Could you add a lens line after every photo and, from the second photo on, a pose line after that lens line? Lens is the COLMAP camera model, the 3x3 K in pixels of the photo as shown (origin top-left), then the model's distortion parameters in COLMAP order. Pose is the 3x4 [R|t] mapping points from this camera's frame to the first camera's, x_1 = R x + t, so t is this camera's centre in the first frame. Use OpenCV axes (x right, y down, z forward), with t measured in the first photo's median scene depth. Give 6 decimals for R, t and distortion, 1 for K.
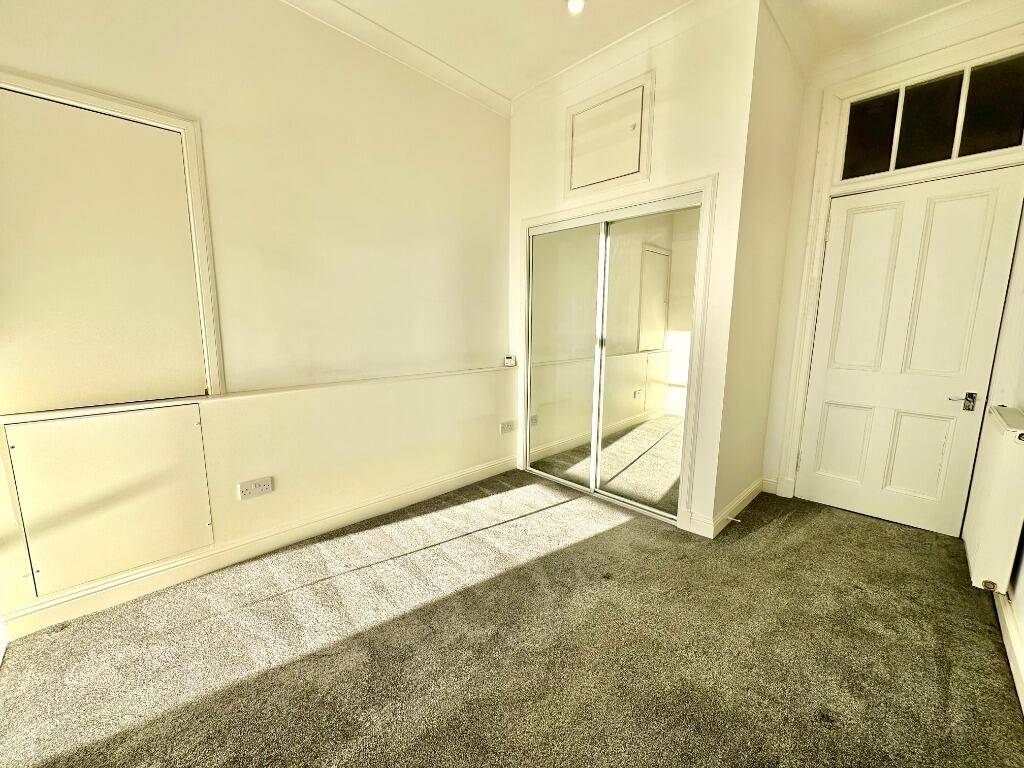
lens RADIAL K [[404.5, 0, 512.0], [0, 404.5, 384.0], [0, 0, 1]] dist [-0.002159, -0.000424]
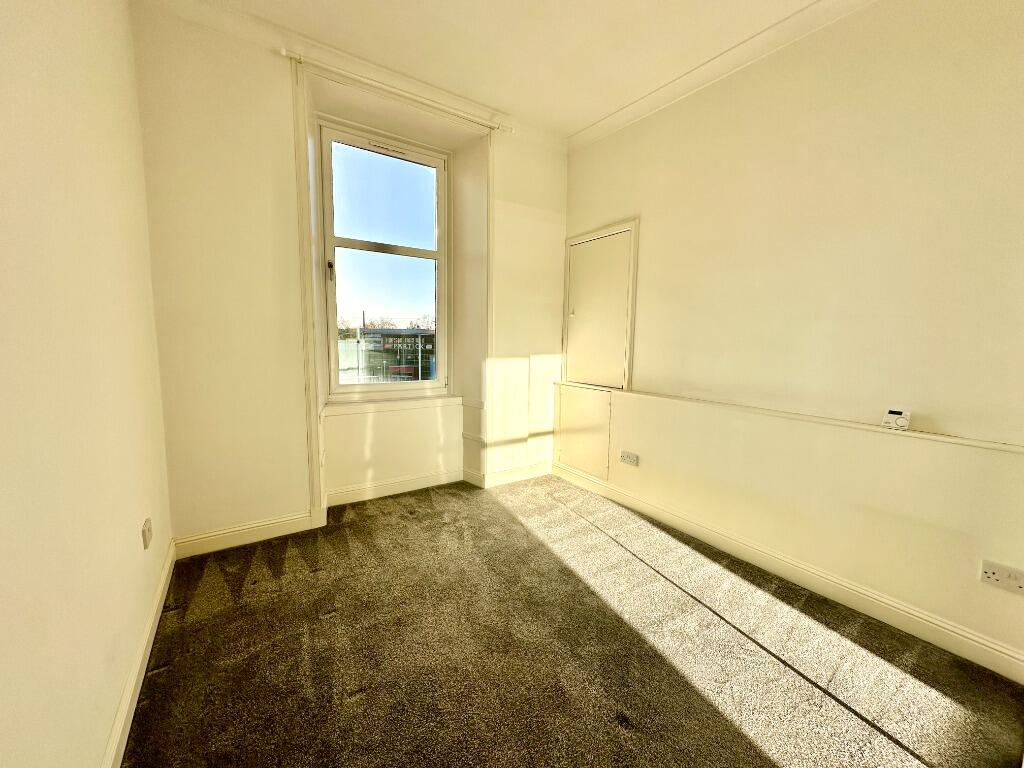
lens RADIAL K [[404.5, 0, 512.0], [0, 404.5, 384.0], [0, 0, 1]] dist [-0.002159, -0.000424]
pose [[-0.177070, 0.098945, -0.979212, 0.809803], [-0.168616, 0.977174, 0.129230, -0.115100], [0.969647, 0.187993, -0.156345, 0.761148]]
